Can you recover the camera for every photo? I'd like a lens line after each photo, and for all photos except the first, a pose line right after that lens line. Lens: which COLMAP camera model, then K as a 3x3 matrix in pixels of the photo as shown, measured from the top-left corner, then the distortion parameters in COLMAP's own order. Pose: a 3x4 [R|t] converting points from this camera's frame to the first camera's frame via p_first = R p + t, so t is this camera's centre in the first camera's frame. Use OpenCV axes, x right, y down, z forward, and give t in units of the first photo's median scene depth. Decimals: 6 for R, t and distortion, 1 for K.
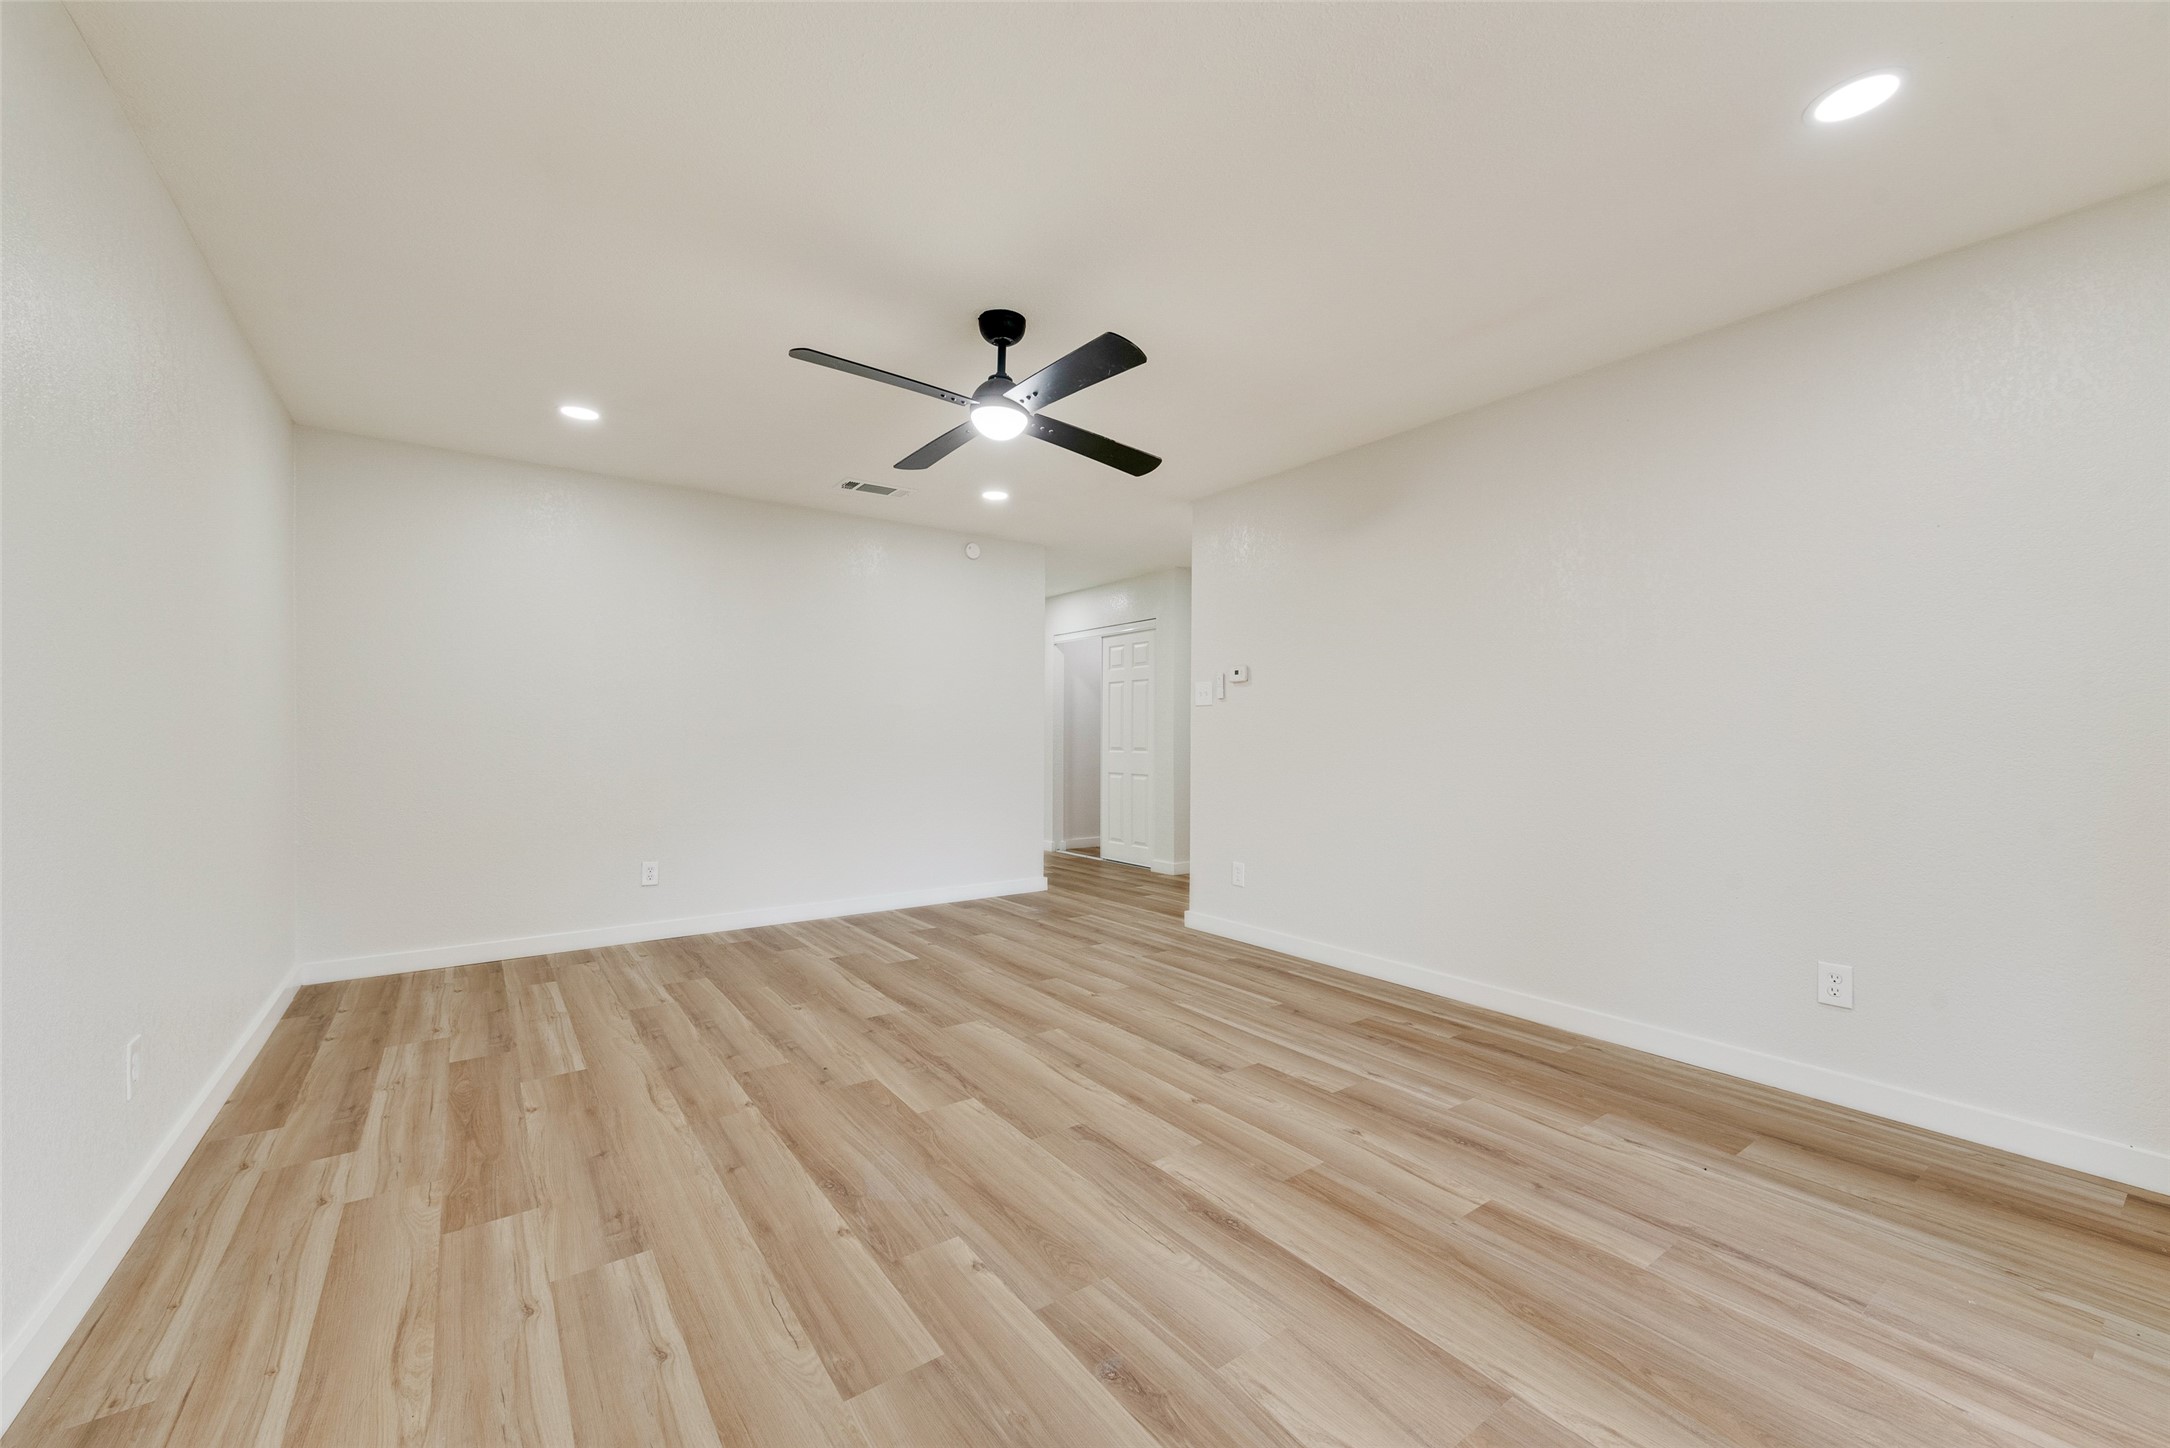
lens RADIAL K [[859.4, 0, 1086.1], [0, 859.4, 729.5], [0, 0, 1]] dist [0.015903, -0.004518]
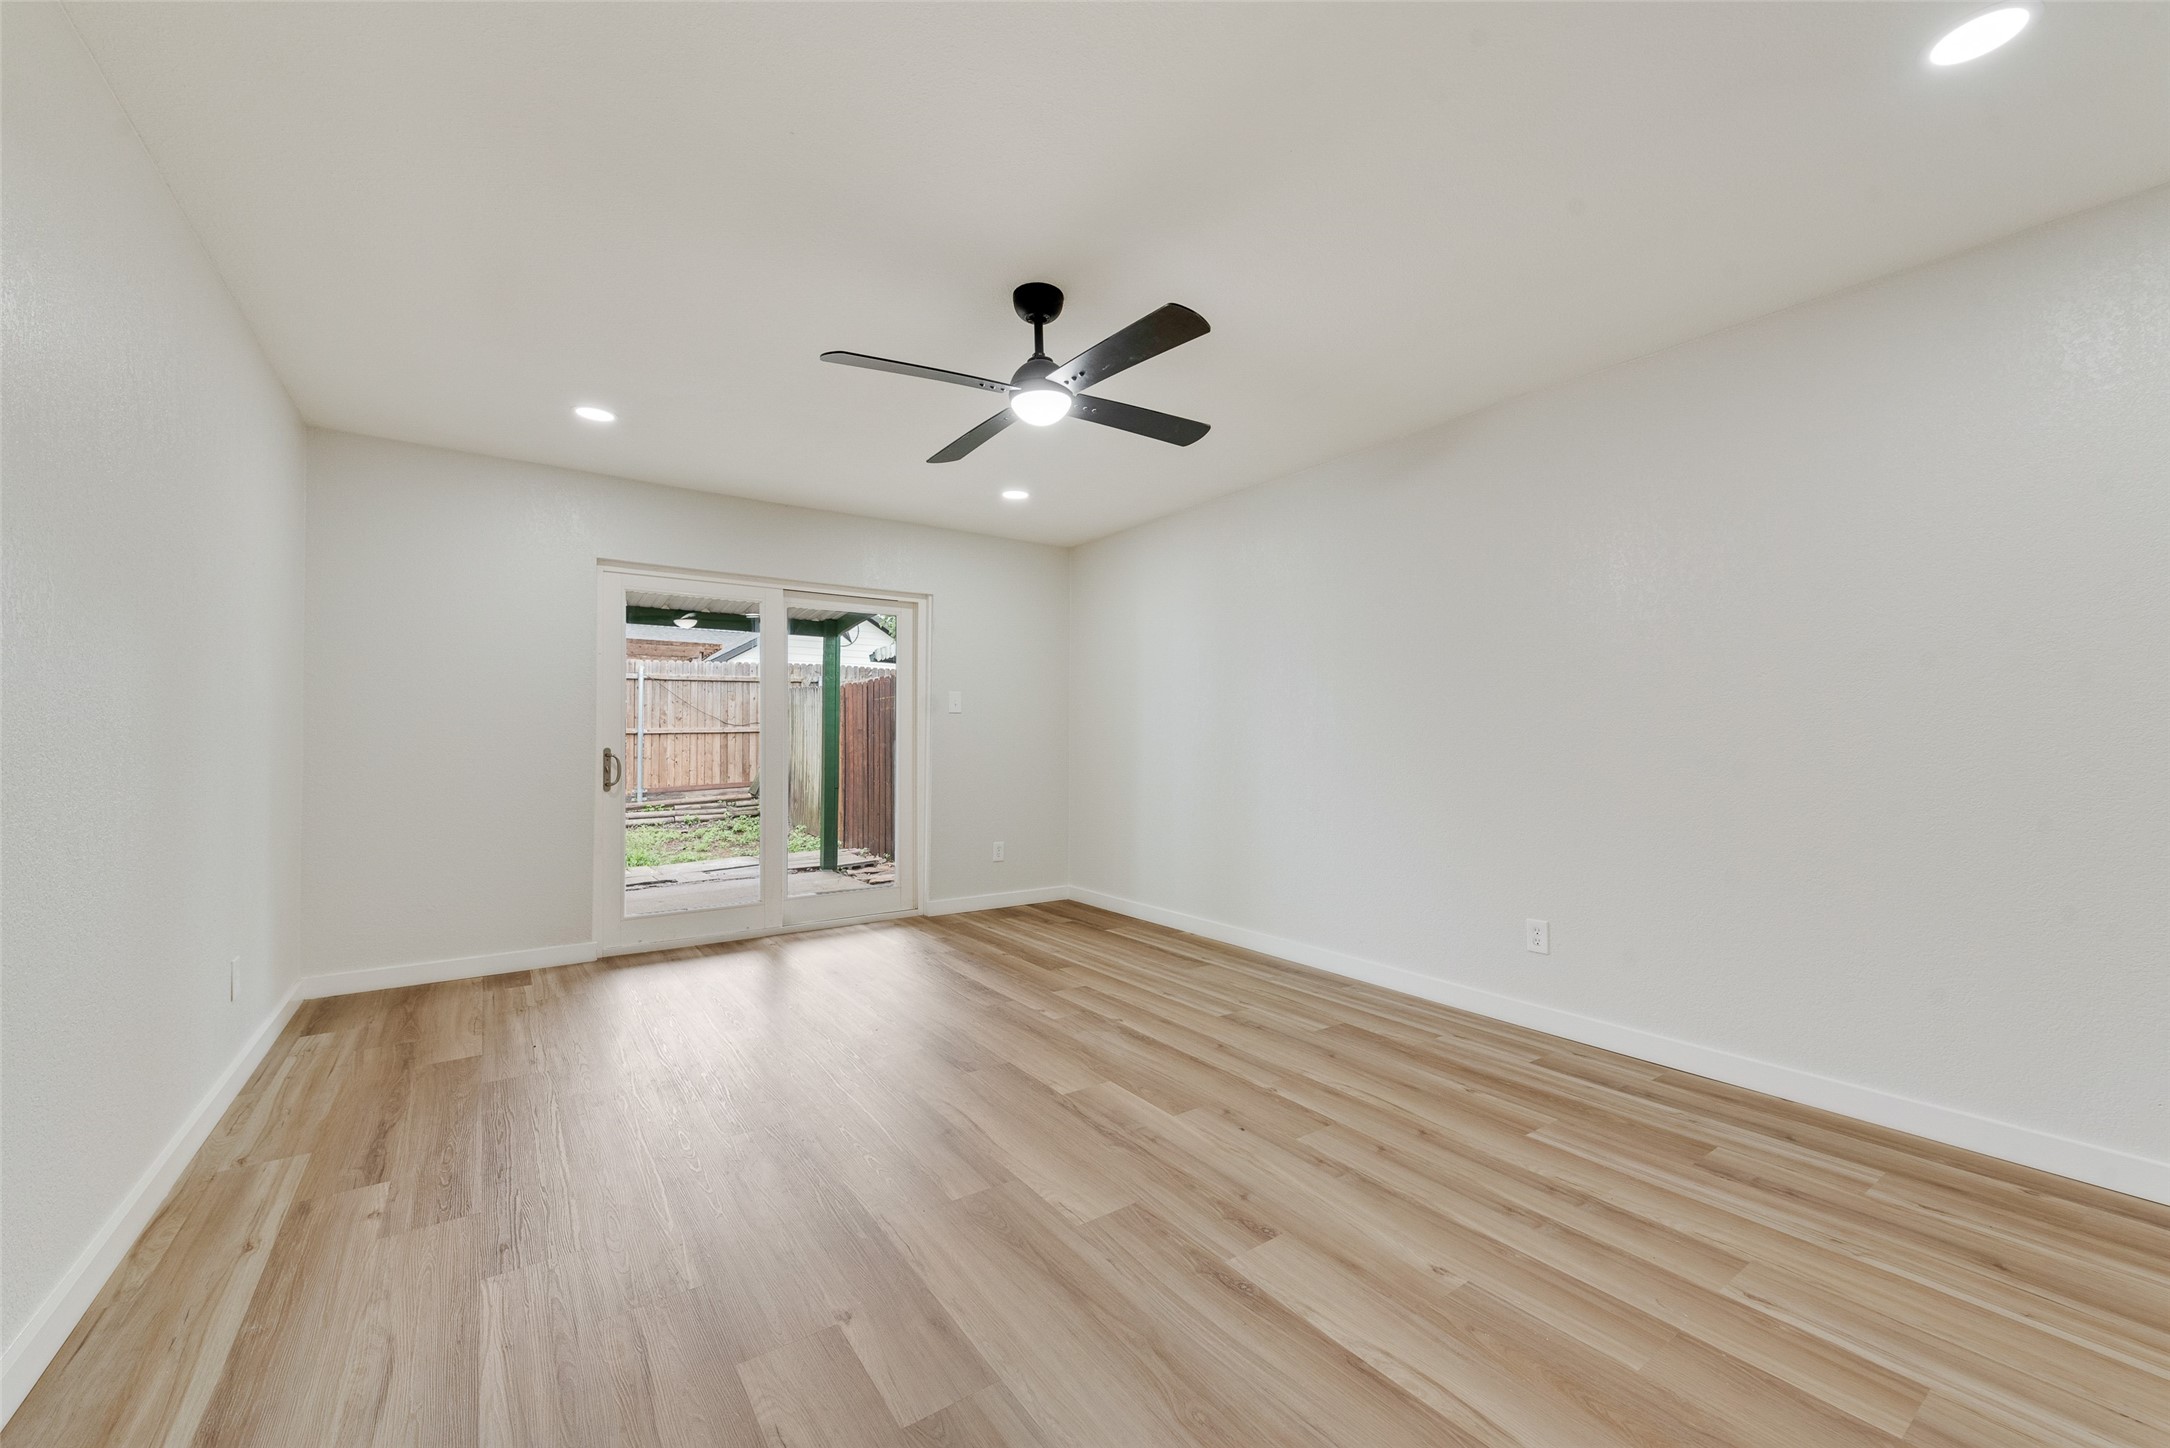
lens RADIAL K [[859.4, 0, 1083.2], [0, 859.4, 738.6], [0, 0, 1]] dist [0.015903, -0.004518]
pose [[-0.999903, -0.002580, 0.013653, -0.153903], [-0.002706, 0.999954, -0.009246, 0.011931], [-0.013629, -0.009282, -0.999864, 1.858916]]
